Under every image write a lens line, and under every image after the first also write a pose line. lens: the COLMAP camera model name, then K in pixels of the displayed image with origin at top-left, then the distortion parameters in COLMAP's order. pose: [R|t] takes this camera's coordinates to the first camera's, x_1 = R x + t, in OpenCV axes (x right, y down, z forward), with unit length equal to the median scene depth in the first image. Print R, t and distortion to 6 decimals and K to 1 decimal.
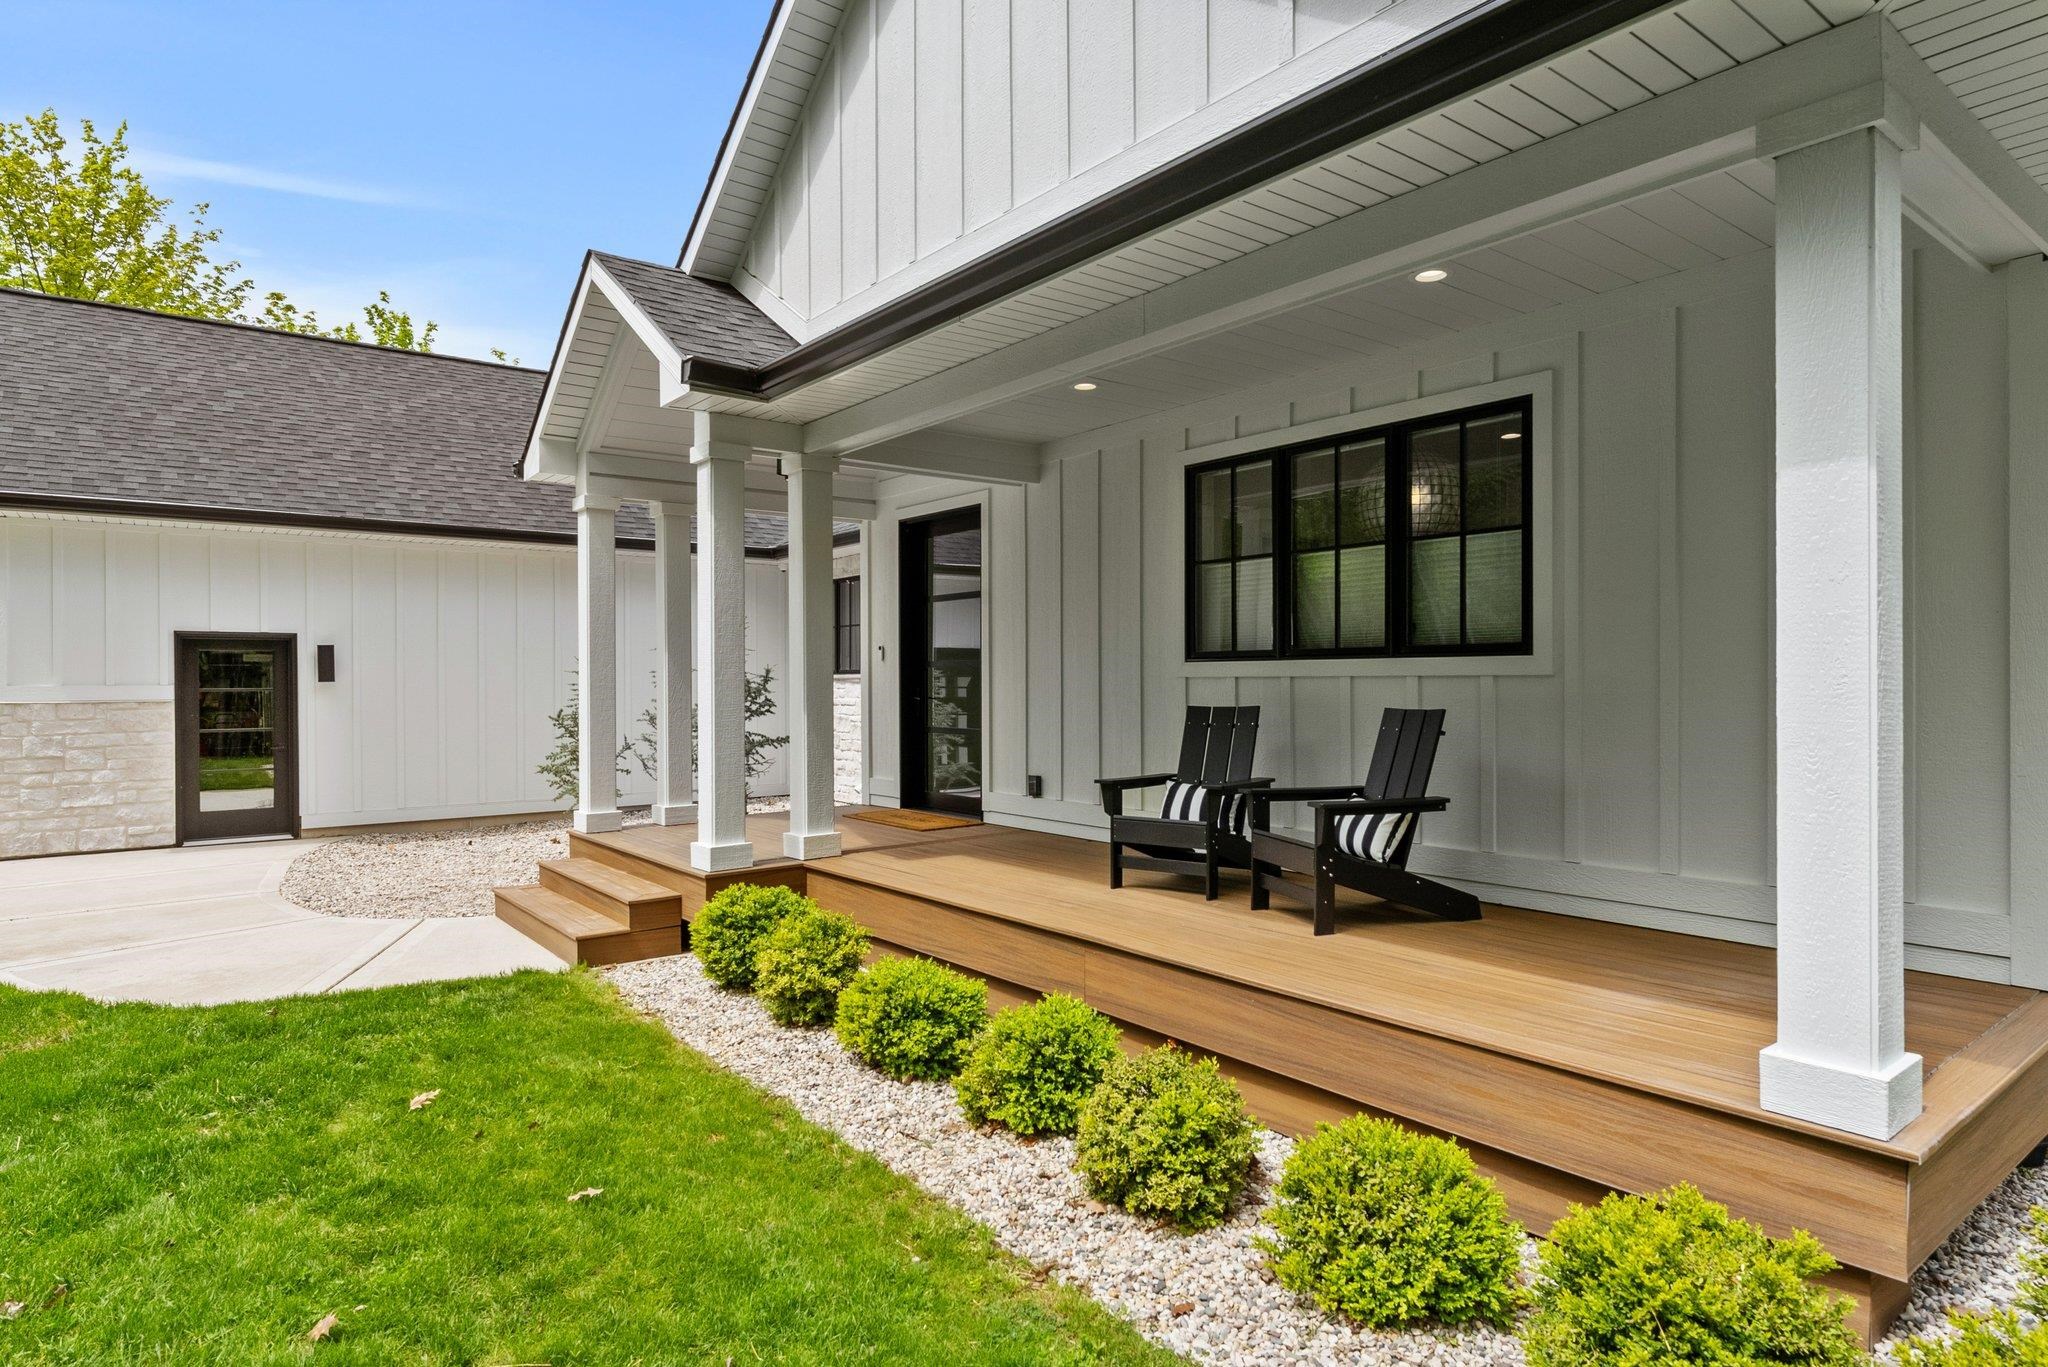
lens RADIAL K [[1136.6, 0, 1024.0], [0, 1136.6, 683.5], [0, 0, 1]] dist [-0.002047, 0.017359]
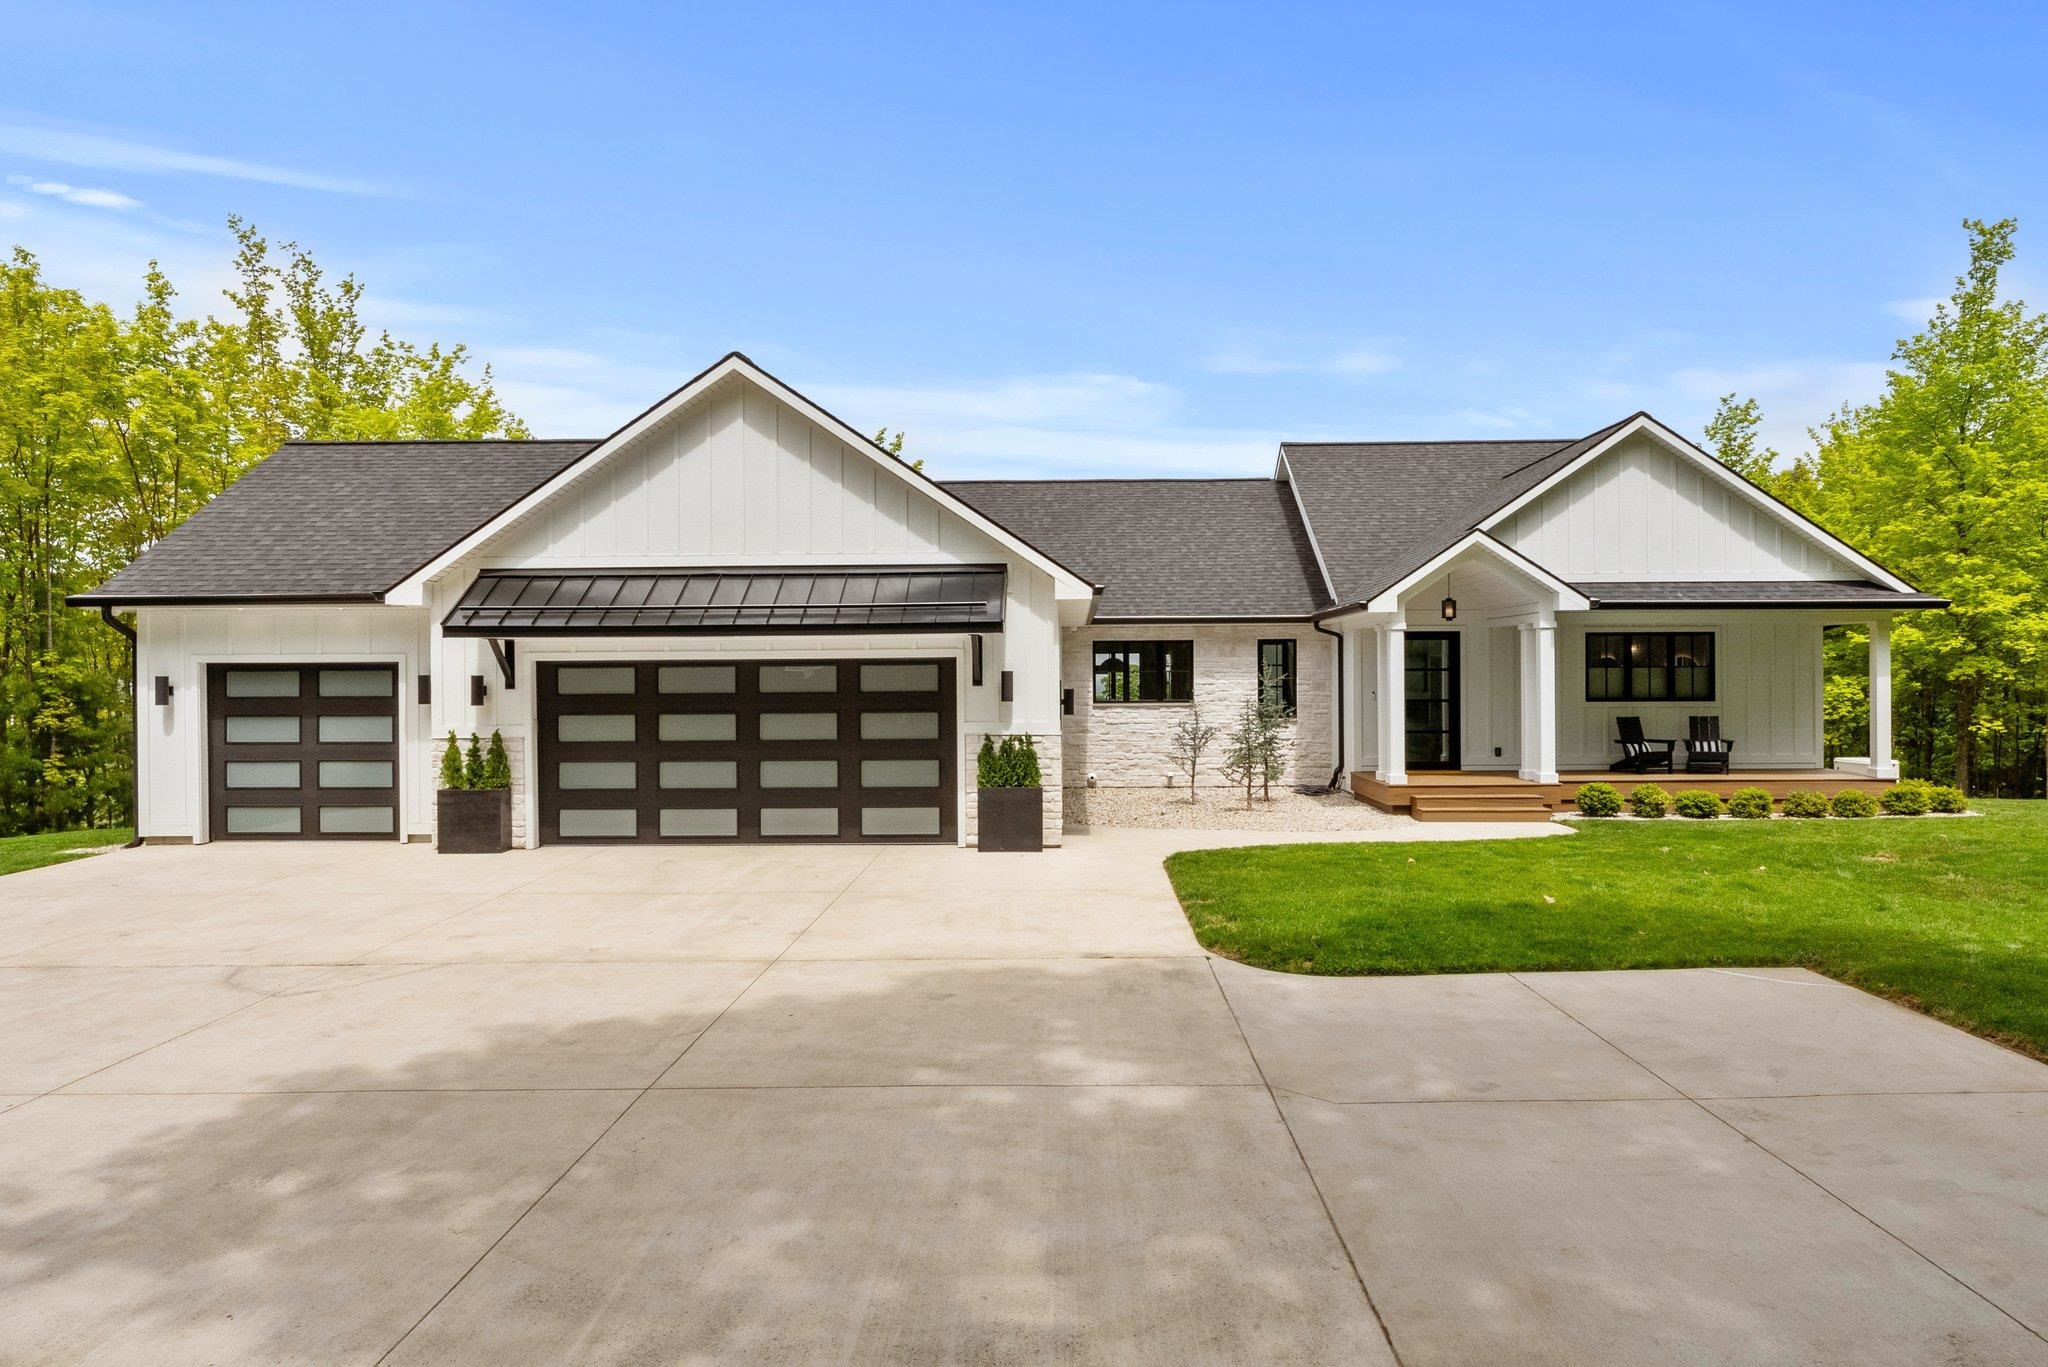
lens RADIAL K [[1234.1, 0, 1024.0], [0, 1234.1, 683.5], [0, 0, 1]] dist [-0.001949, -0.000093]
pose [[0.636214, -0.002972, 0.771507, -3.536798], [0.004438, 0.999990, 0.000193, -0.078351], [-0.771500, 0.003301, 0.636221, 0.117402]]
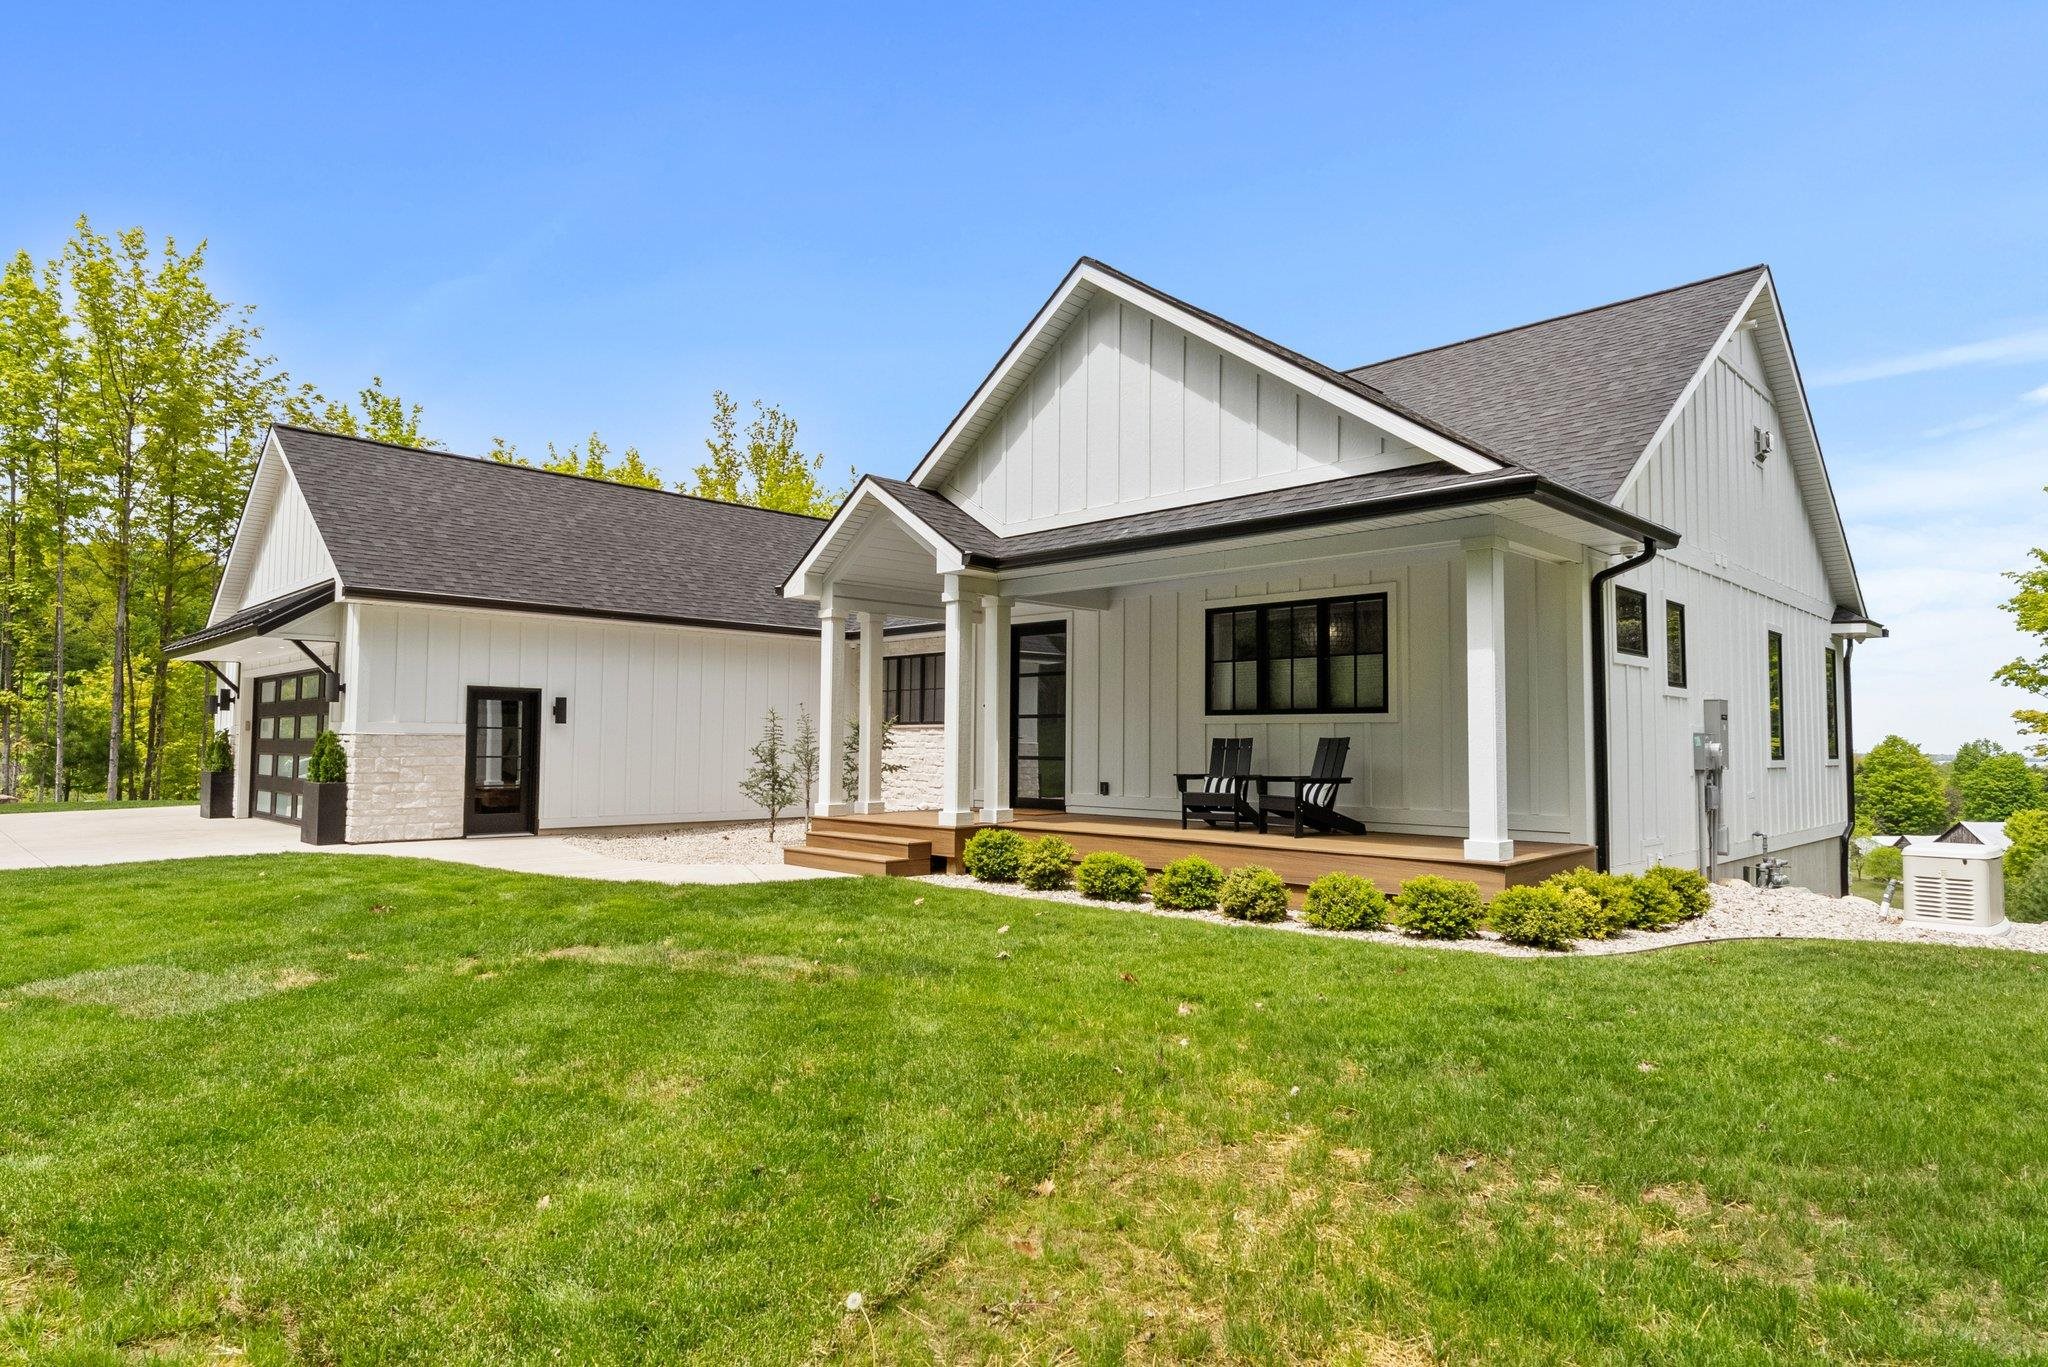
lens RADIAL K [[1136.6, 0, 1024.0], [0, 1136.6, 683.5], [0, 0, 1]] dist [-0.002047, 0.017359]
pose [[0.991971, 0.019602, 0.124933, -0.423029], [-0.012437, 0.998246, -0.057882, 0.044102], [-0.125849, 0.055864, 0.990475, -0.877189]]
